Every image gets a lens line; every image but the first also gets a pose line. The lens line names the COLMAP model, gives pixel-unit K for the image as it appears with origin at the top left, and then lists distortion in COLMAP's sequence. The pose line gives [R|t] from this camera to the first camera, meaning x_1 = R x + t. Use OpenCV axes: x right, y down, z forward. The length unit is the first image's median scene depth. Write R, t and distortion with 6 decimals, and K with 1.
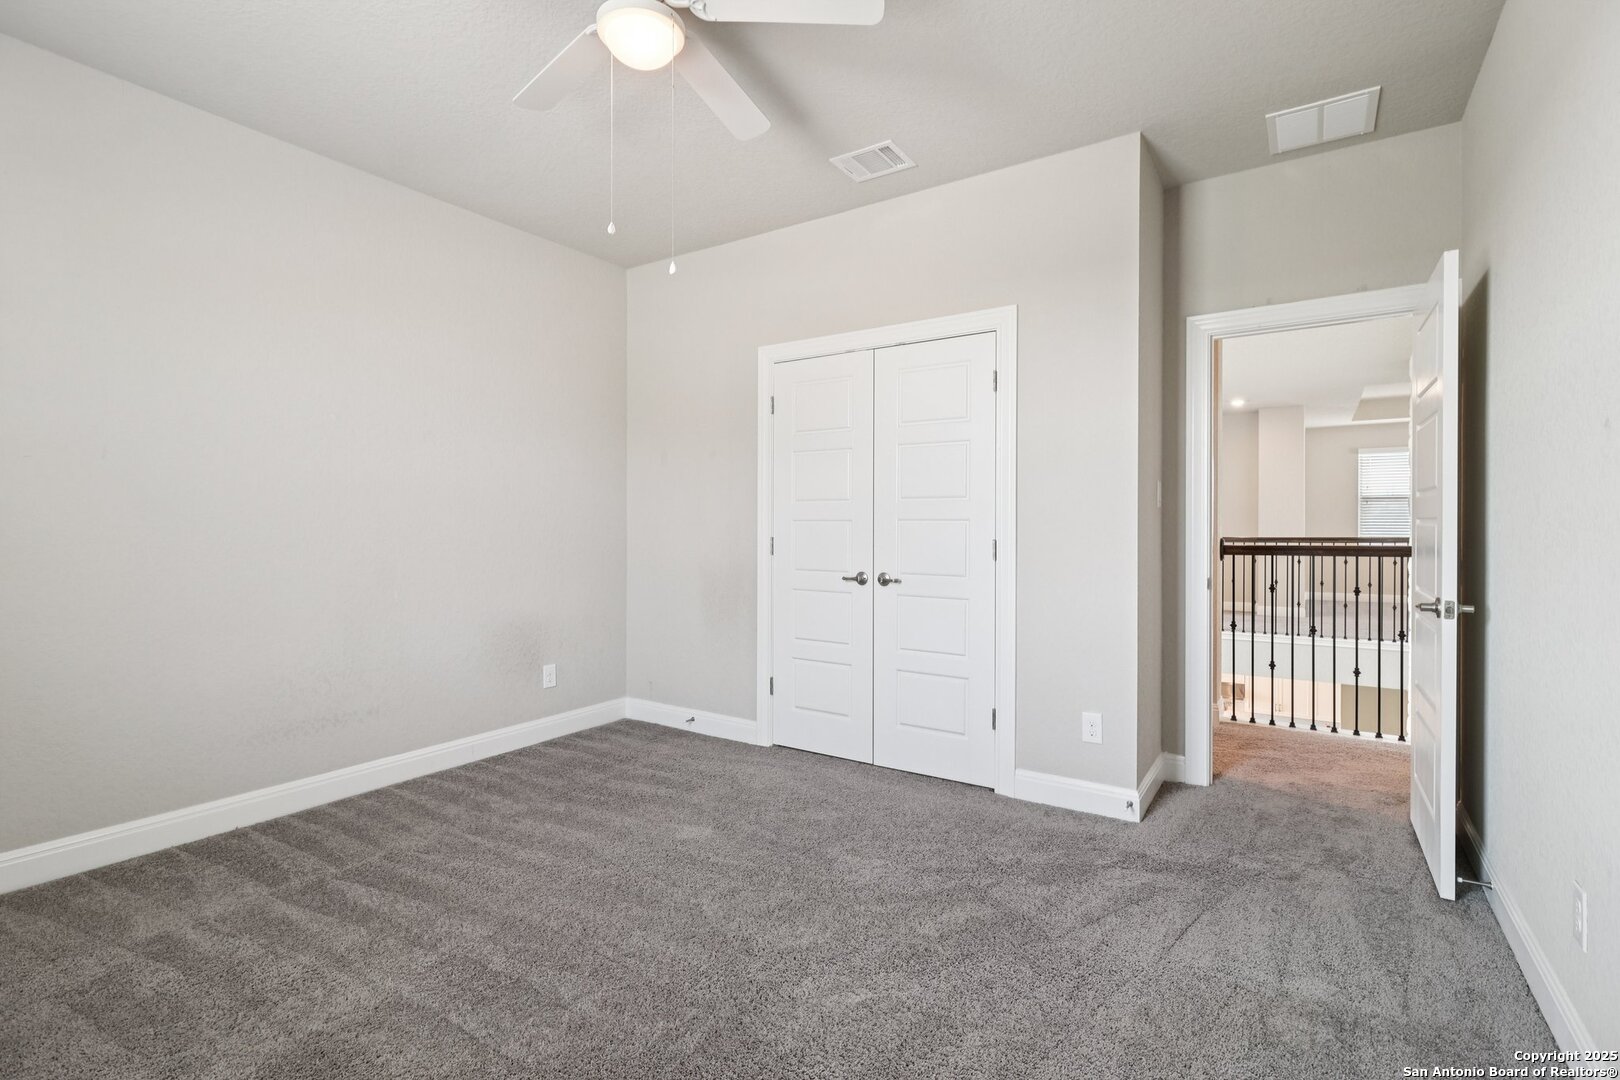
lens RADIAL K [[748.6, 0, 809.2], [0, 748.6, 534.2], [0, 0, 1]] dist [-0.002332, -0.000465]
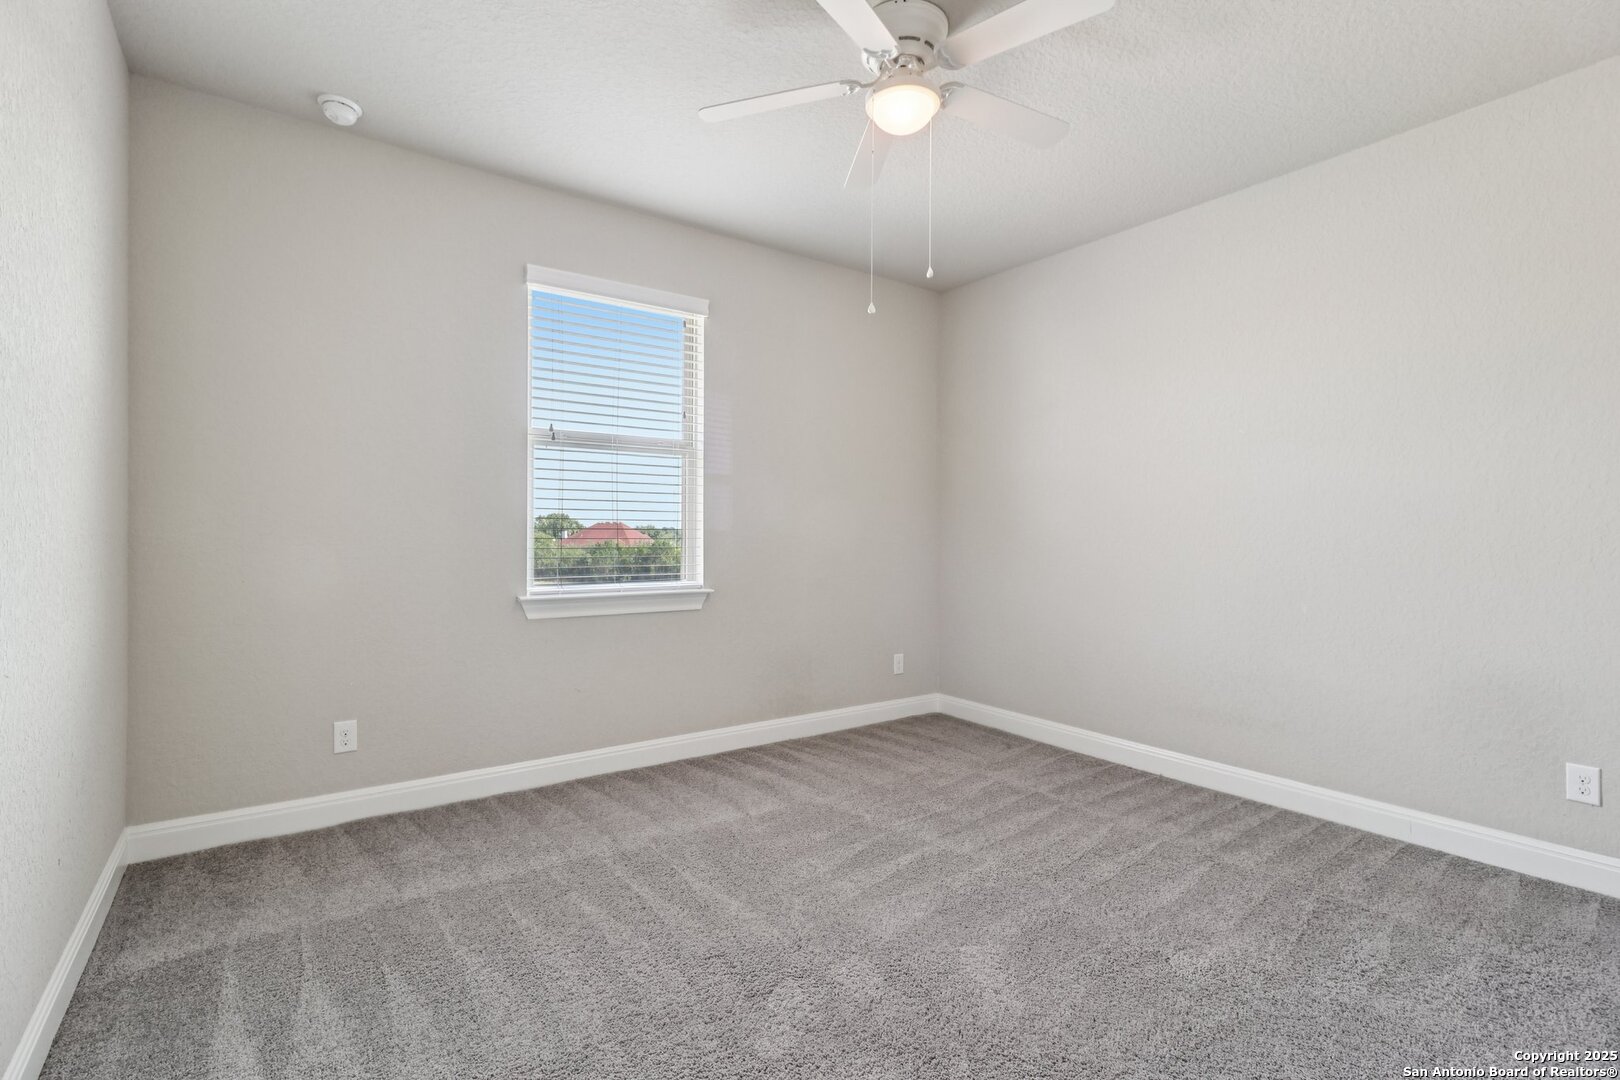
lens RADIAL K [[748.6, 0, 806.6], [0, 748.6, 537.4], [0, 0, 1]] dist [-0.002332, -0.000465]
pose [[-0.360381, 0.002745, -0.932801, 0.636316], [-0.012866, 0.999886, 0.007913, -0.010901], [0.932716, 0.014853, -0.360305, 0.896989]]
